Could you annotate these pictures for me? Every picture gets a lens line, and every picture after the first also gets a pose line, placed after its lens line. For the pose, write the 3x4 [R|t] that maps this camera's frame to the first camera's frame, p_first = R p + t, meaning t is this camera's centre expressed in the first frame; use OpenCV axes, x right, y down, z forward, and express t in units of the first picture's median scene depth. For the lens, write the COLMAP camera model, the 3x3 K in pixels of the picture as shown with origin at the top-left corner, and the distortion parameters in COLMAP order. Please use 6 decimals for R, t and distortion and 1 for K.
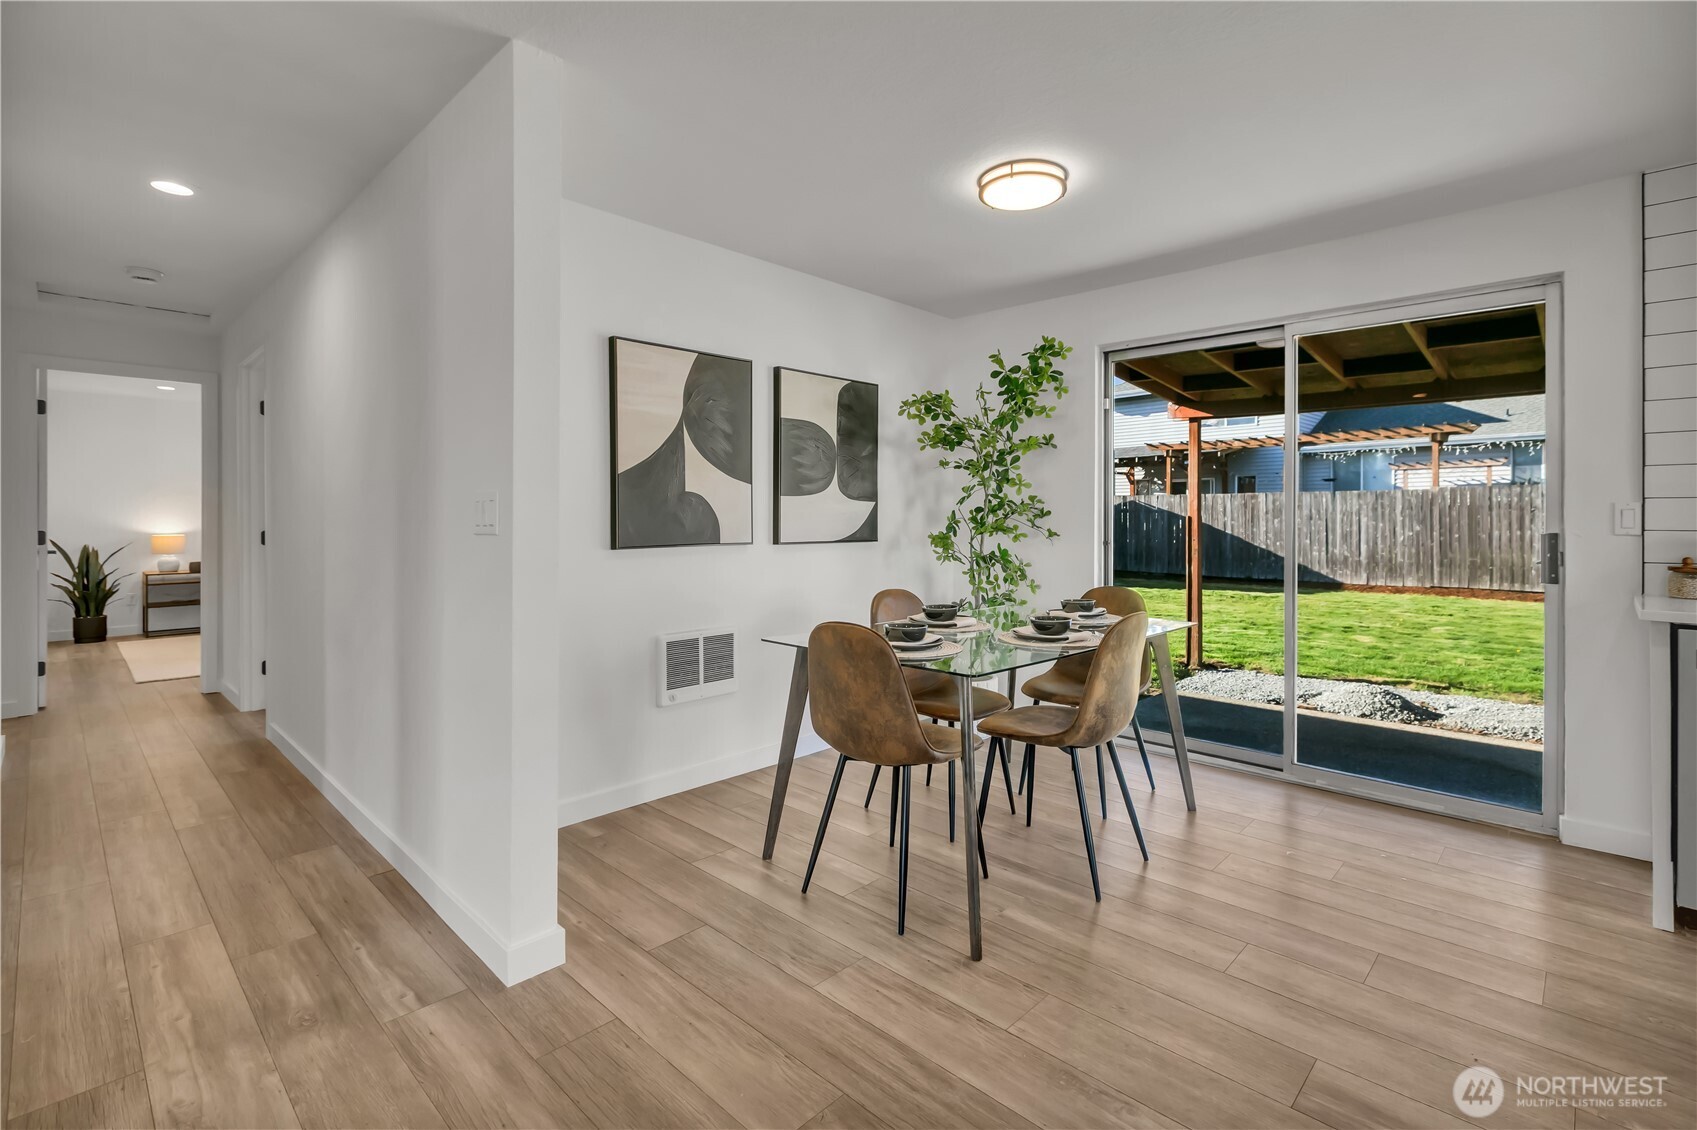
lens RADIAL K [[774.4, 0, 850.2], [0, 774.4, 521.1], [0, 0, 1]] dist [-0.001917, -0.000054]
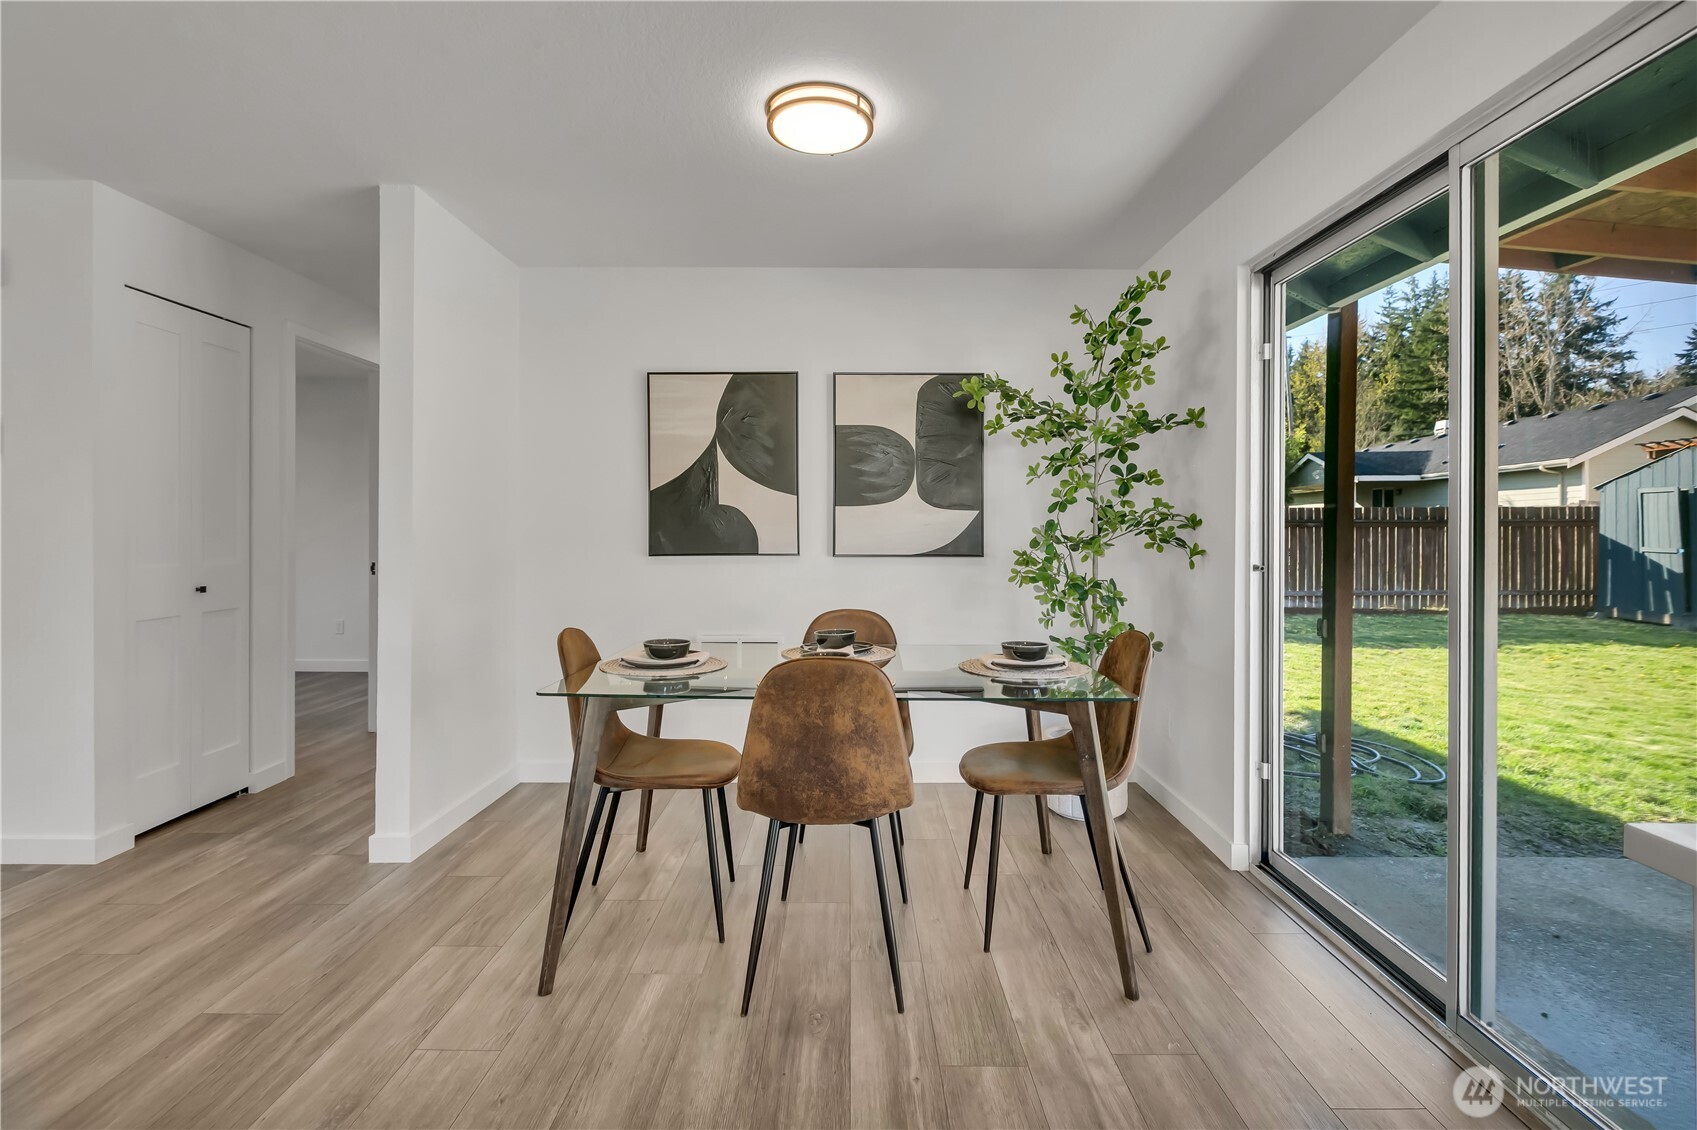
lens RADIAL K [[776.3, 0, 860.0], [0, 776.3, 535.2], [0, 0, 1]] dist [-0.000854, 0.000068]
pose [[0.698241, 0.006249, -0.715836, 0.584550], [-0.003162, 0.999979, 0.005645, -0.002004], [0.715856, -0.001679, 0.698246, 0.322068]]
